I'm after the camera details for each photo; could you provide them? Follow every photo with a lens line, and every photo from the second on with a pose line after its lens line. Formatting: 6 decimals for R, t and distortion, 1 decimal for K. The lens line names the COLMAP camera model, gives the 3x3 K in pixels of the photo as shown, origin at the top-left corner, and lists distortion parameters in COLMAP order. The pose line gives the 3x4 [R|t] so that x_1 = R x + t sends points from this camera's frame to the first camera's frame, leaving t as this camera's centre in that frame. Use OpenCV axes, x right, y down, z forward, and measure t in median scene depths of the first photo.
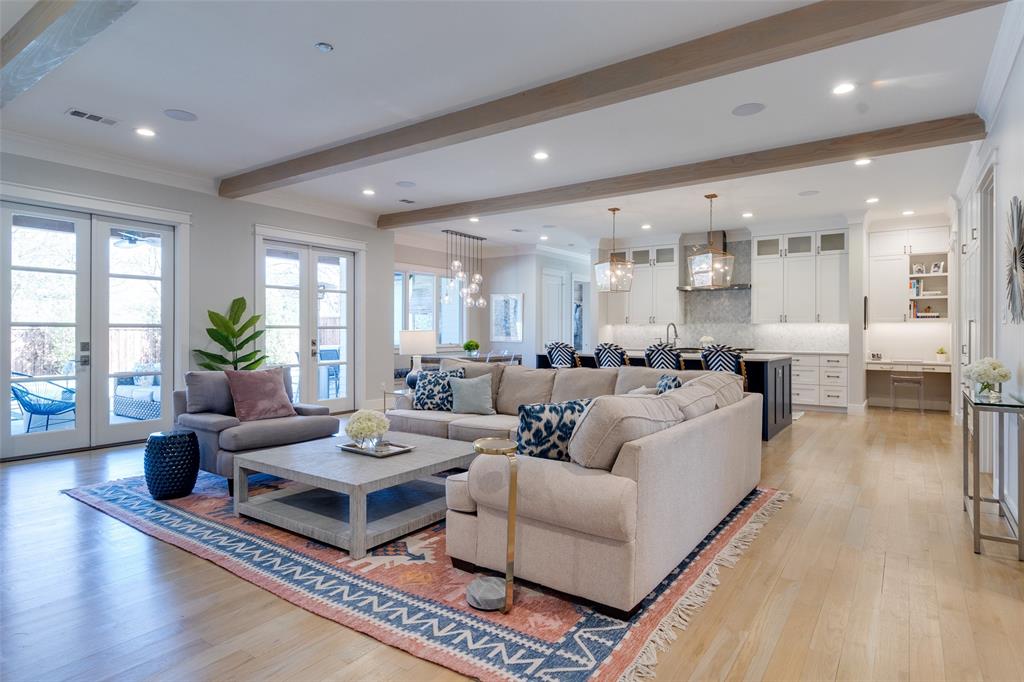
lens RADIAL K [[537.1, 0, 510.2], [0, 537.1, 342.8], [0, 0, 1]] dist [0.000702, 0.000881]
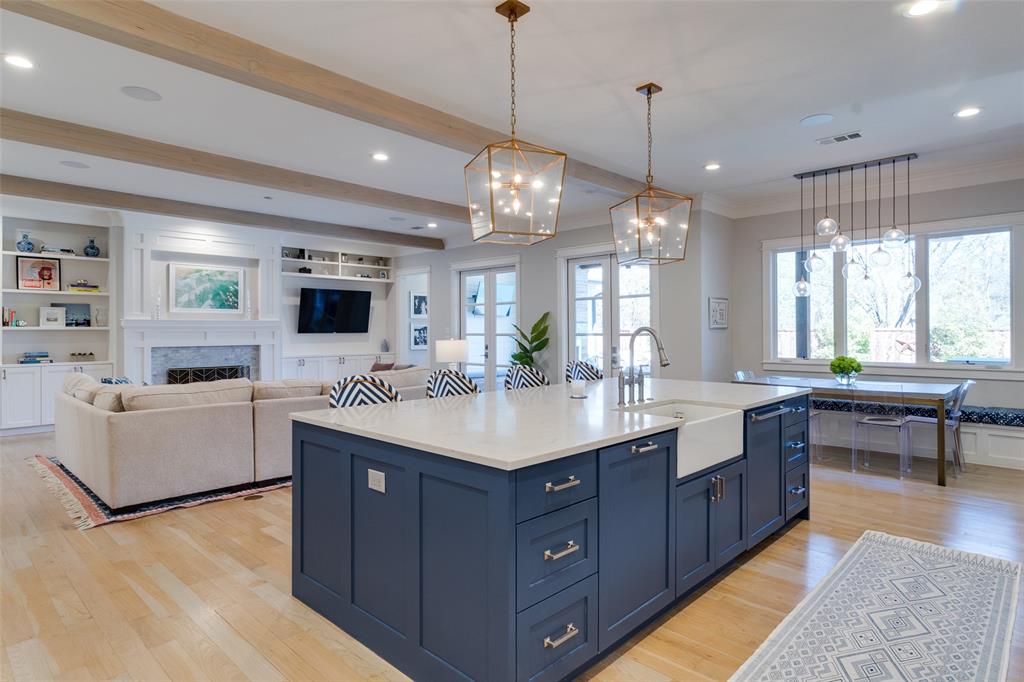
lens RADIAL K [[599.1, 0, 504.4], [0, 599.1, 331.3], [0, 0, 1]] dist [0.005983, 0.005143]
pose [[-0.151676, -0.001765, -0.988429, 0.936812], [-0.015538, 0.999879, 0.000599, -0.041107], [0.988308, 0.015449, -0.151685, 1.224989]]
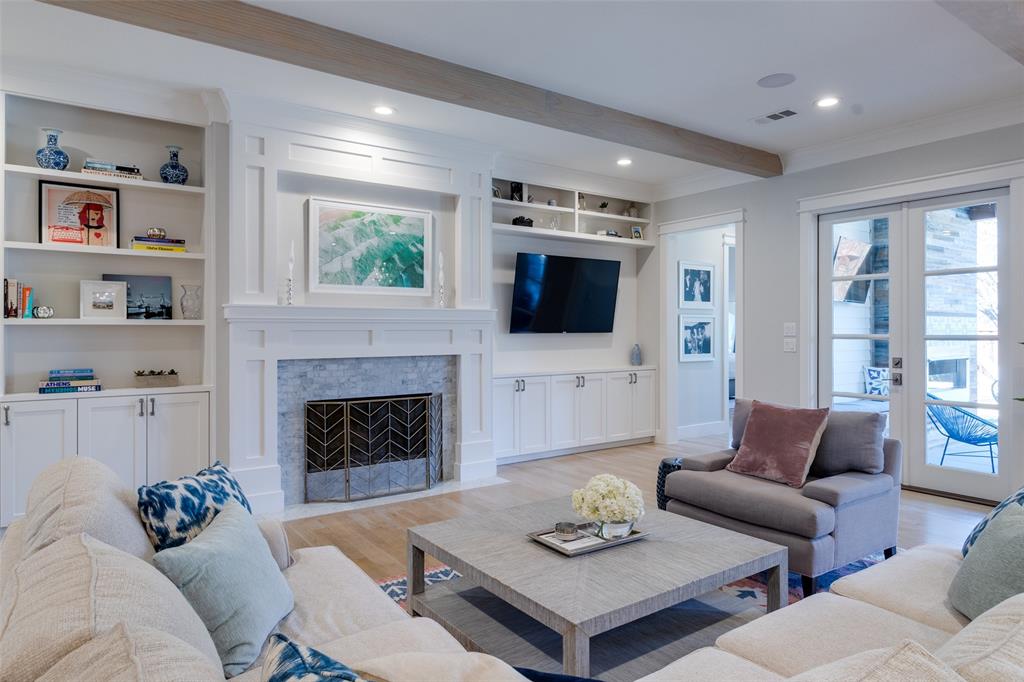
lens RADIAL K [[613.0, 0, 479.4], [0, 613.0, 333.2], [0, 0, 1]] dist [-0.000425, 0.002480]
pose [[-0.346761, 0.003579, -0.937947, 0.299470], [-0.019149, 0.999757, 0.010894, -0.035064], [0.937758, 0.021738, -0.346609, 0.694664]]
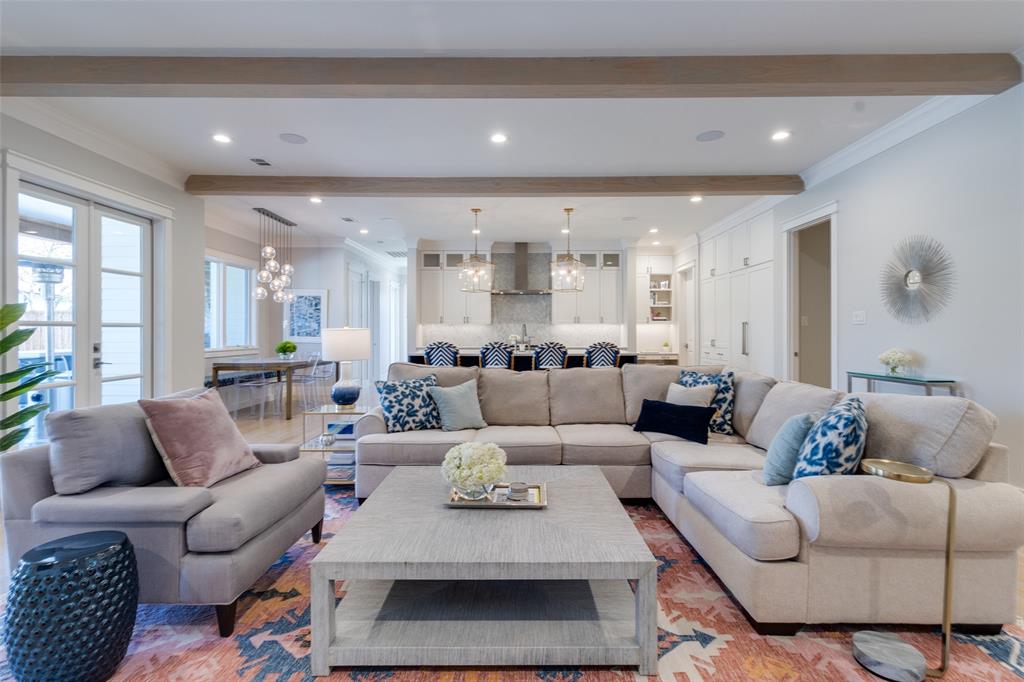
lens RADIAL K [[483.5, 0, 517.2], [0, 483.5, 337.2], [0, 0, 1]] dist [0.005513, -0.000826]
pose [[0.829064, -0.008840, 0.559084, -0.312822], [0.013932, 0.999891, -0.004849, -0.004071], [-0.558981, 0.011810, 0.829097, 0.247116]]
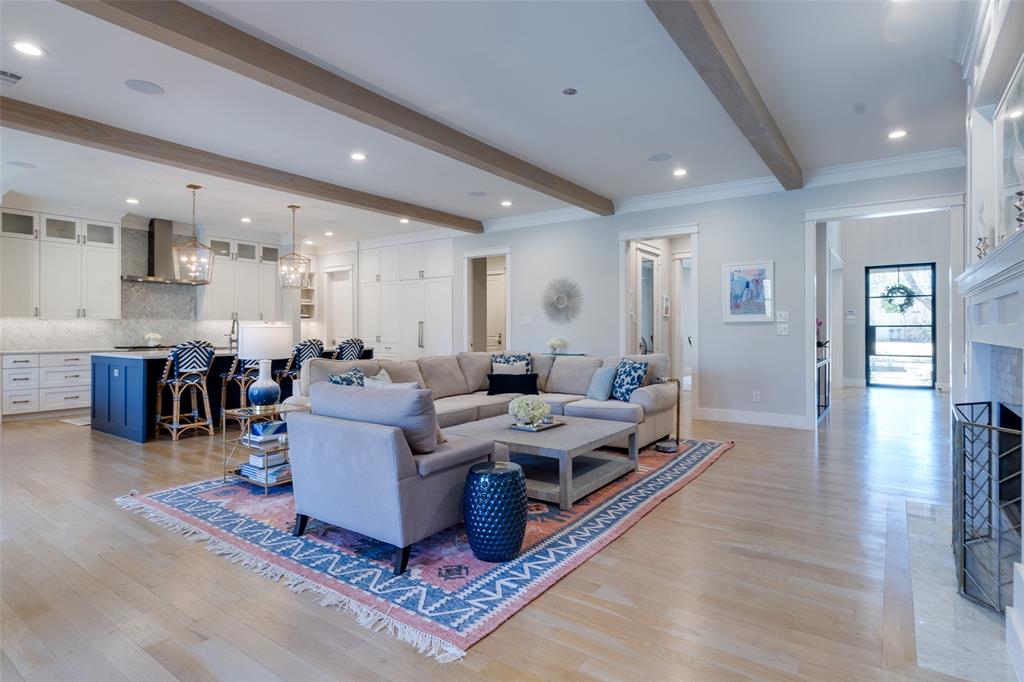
lens RADIAL K [[537.1, 0, 516.5], [0, 537.1, 330.4], [0, 0, 1]] dist [0.000702, 0.000881]
pose [[0.010435, -0.004064, 0.999937, -0.847108], [0.021898, 0.999753, 0.003835, -0.010925], [-0.999706, 0.021856, 0.010522, 0.602289]]
